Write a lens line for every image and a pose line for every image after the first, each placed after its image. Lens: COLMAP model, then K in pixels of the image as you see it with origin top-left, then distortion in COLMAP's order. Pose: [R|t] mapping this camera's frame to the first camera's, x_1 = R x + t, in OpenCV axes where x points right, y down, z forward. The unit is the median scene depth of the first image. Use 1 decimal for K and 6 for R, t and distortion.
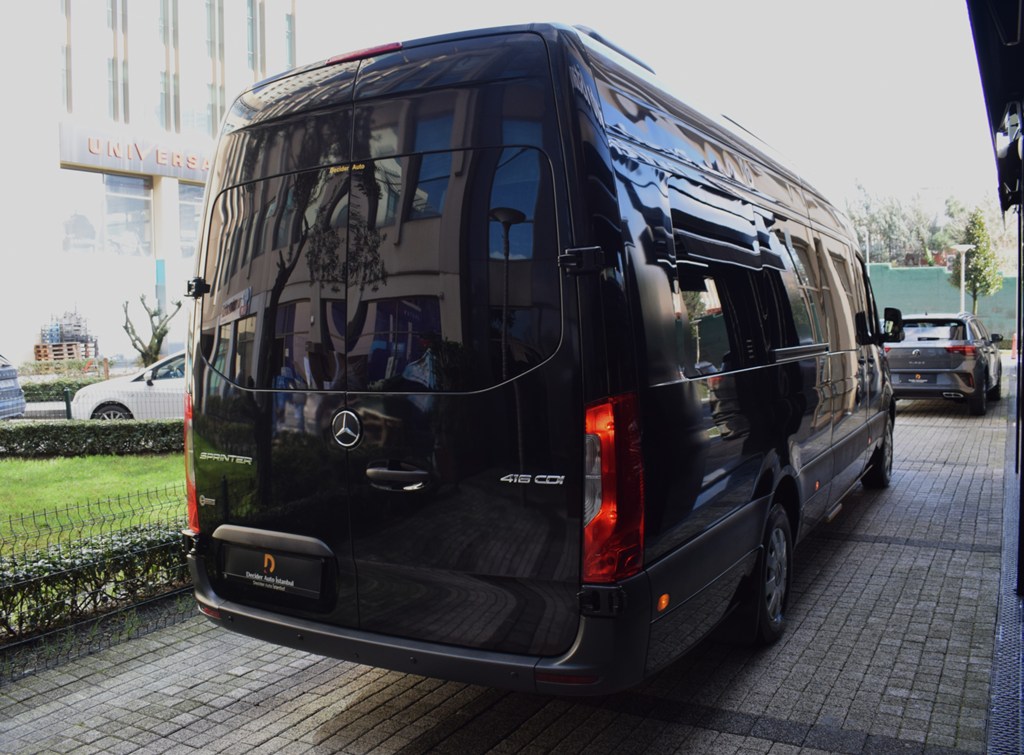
lens RADIAL K [[906.1, 0, 512.0], [0, 906.1, 377.5], [0, 0, 1]] dist [-0.083501, 0.008066]
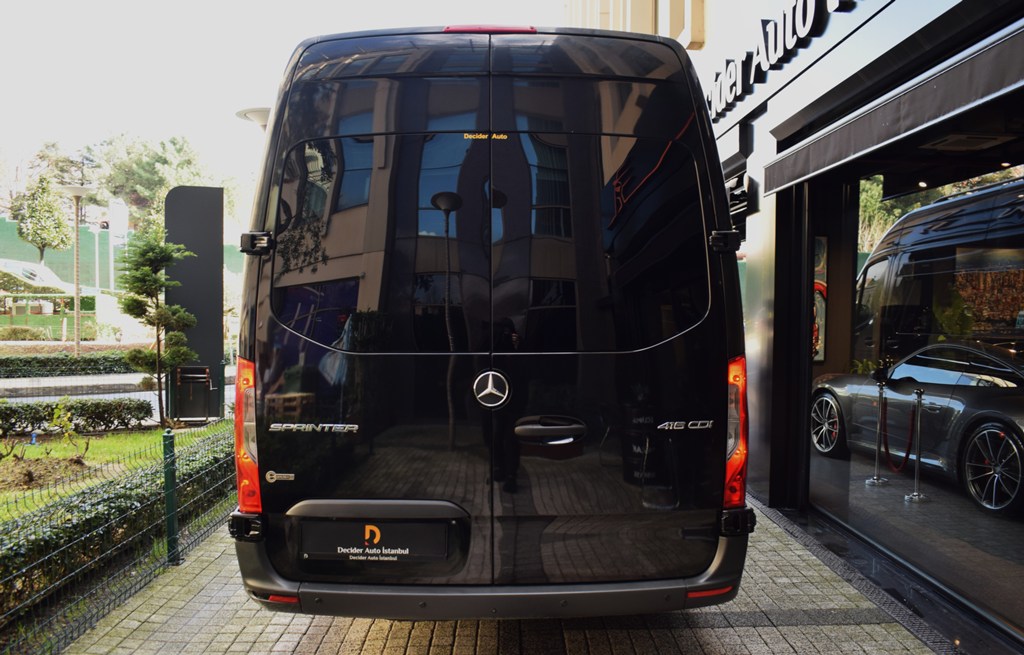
lens RADIAL K [[799.5, 0, 490.8], [0, 799.5, 348.2], [0, 0, 1]] dist [-0.081817, 0.002004]
pose [[0.863179, 0.003931, 0.504883, -0.590250], [0.007580, 0.999756, -0.020743, 0.026877], [-0.504841, 0.021732, 0.862939, 0.199923]]
